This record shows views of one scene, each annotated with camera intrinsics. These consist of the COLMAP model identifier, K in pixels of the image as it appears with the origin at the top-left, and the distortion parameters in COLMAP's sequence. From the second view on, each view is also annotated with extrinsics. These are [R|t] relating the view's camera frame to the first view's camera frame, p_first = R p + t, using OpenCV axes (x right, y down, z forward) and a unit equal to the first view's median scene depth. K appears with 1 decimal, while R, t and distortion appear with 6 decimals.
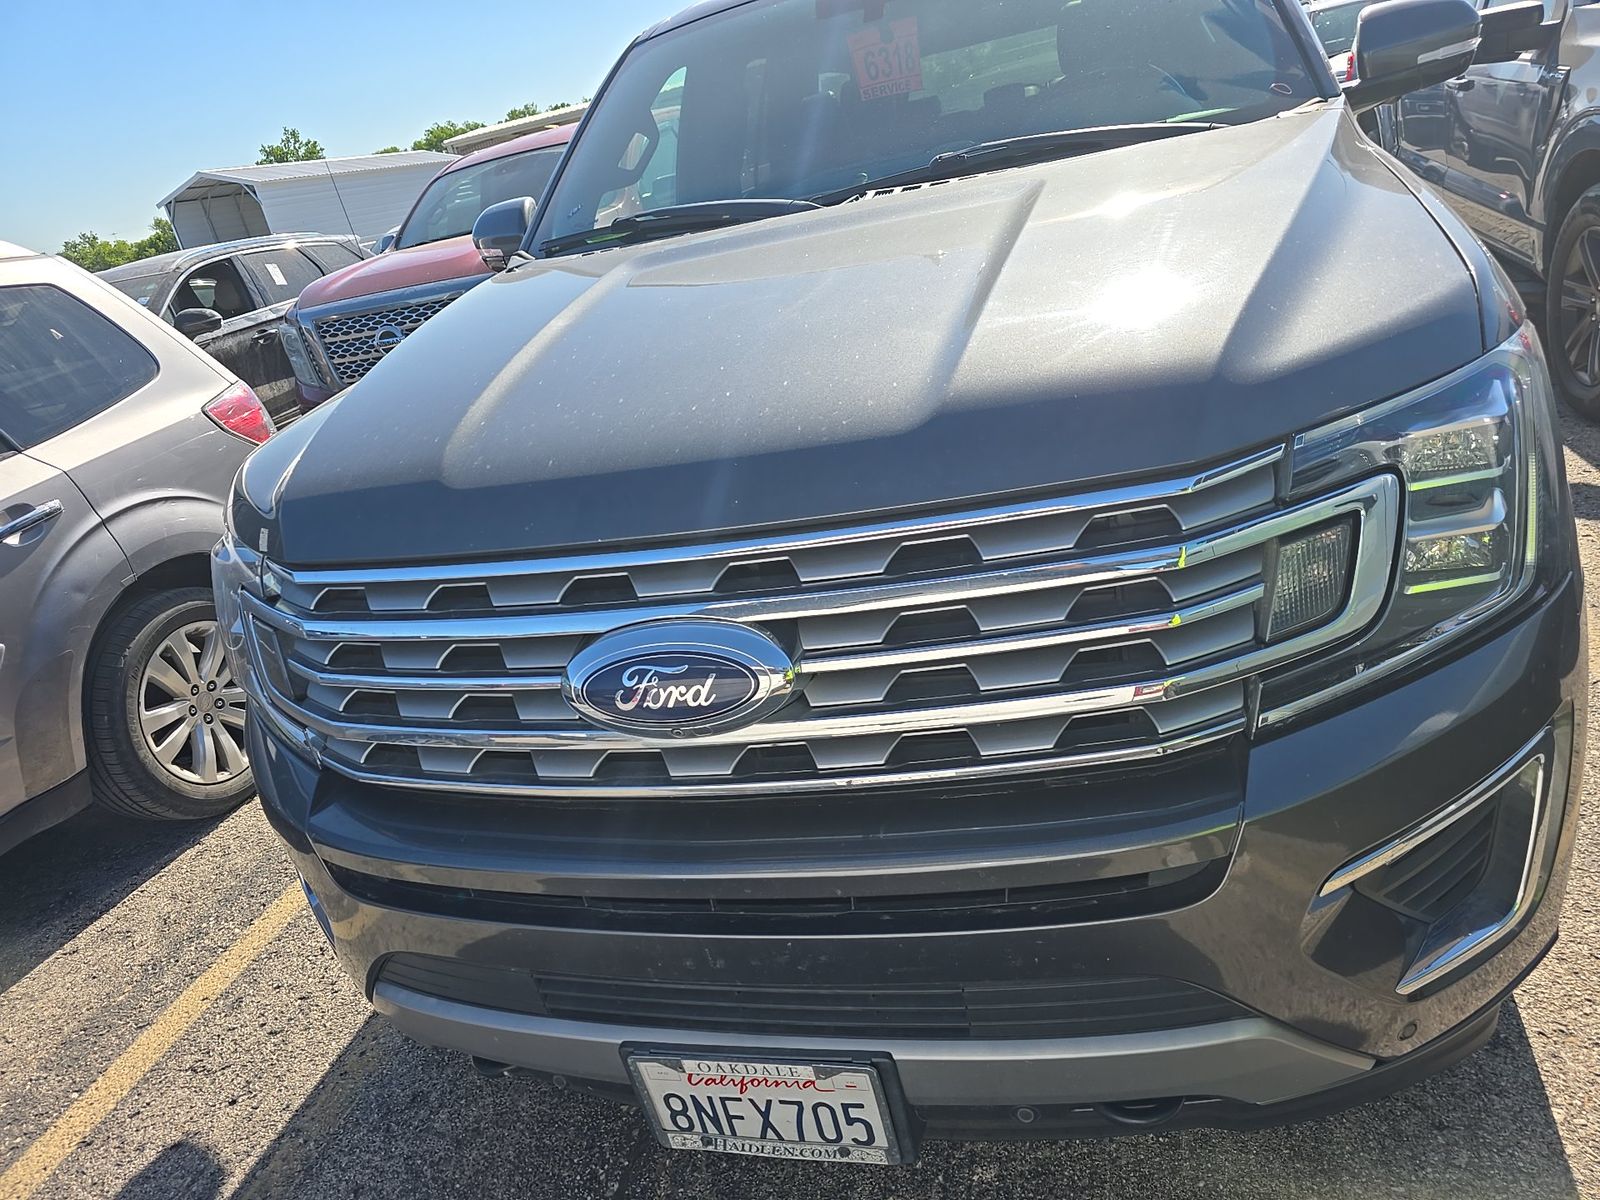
lens RADIAL K [[1072.9, 0, 796.5], [0, 1072.9, 617.9], [0, 0, 1]] dist [0.009402, 0.000819]
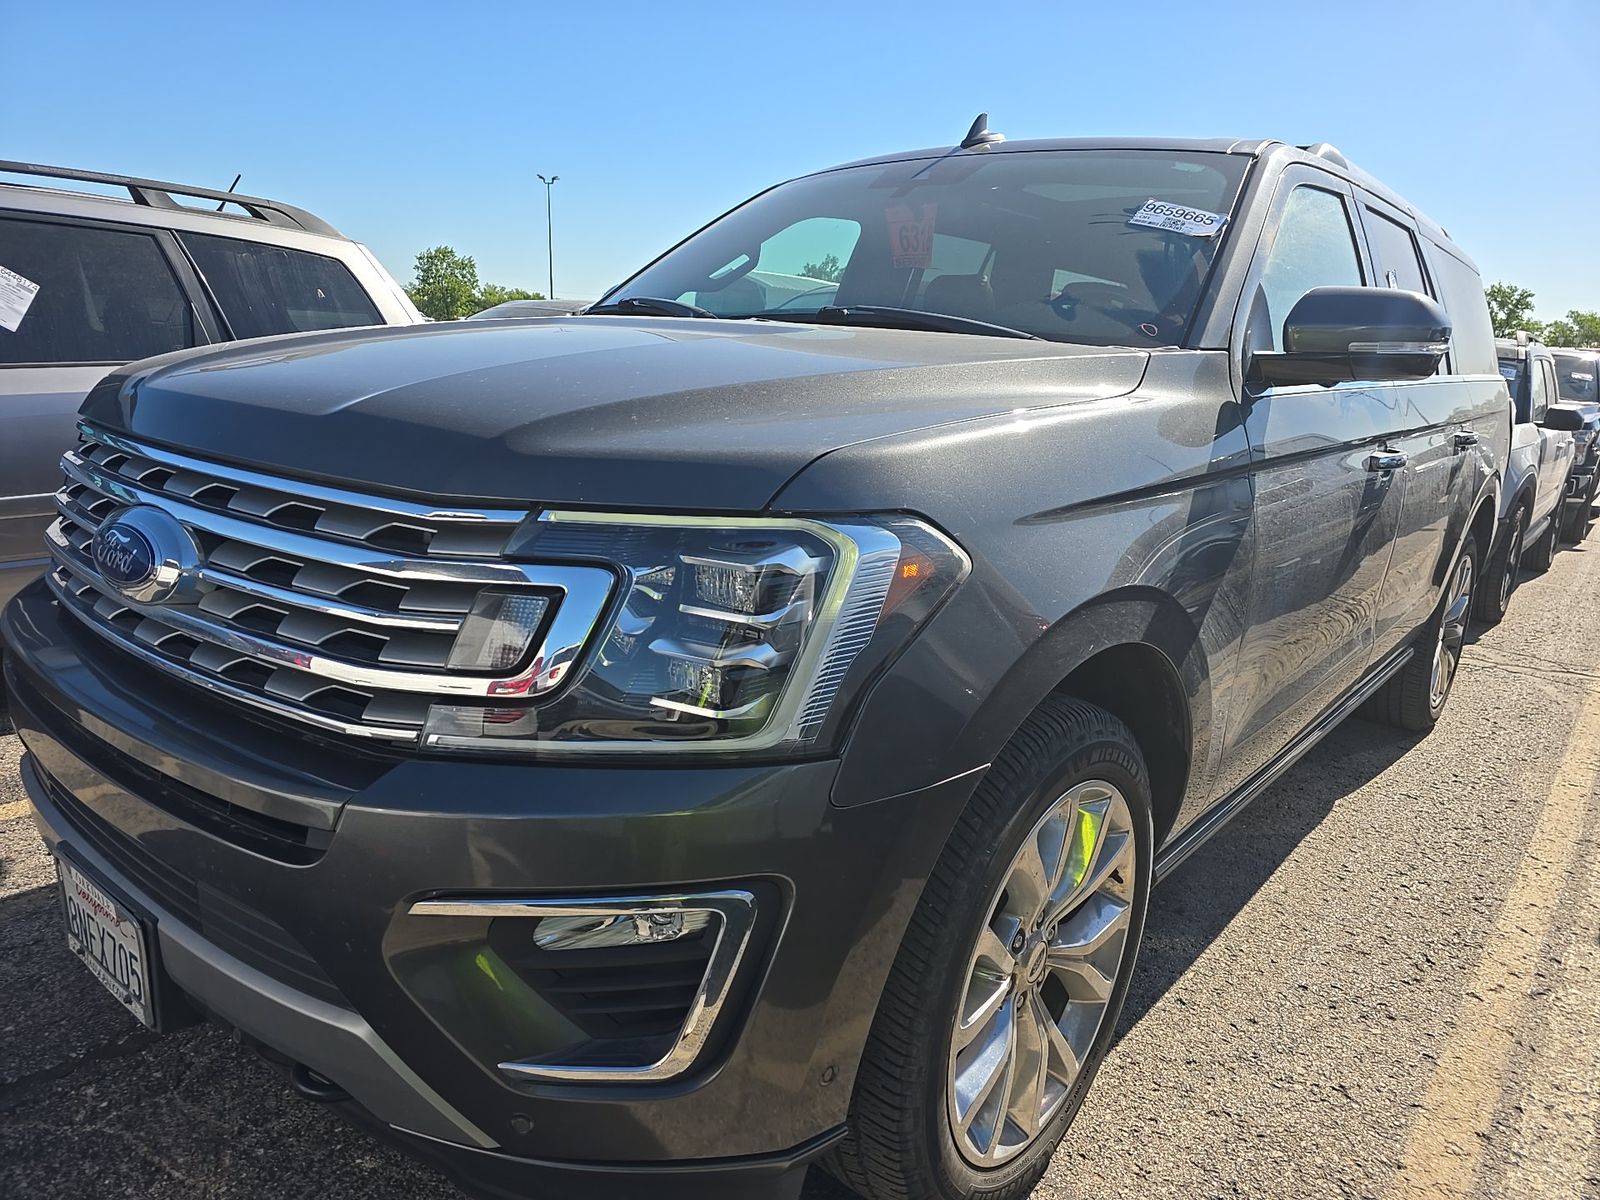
lens RADIAL K [[1096.6, 0, 794.2], [0, 1096.6, 637.2], [0, 0, 1]] dist [-0.003459, -0.003992]
pose [[0.869443, 0.355256, -0.343310, 0.942286], [-0.399275, 0.914537, -0.064816, -0.067197], [0.290943, 0.193429, 0.936983, 0.038457]]
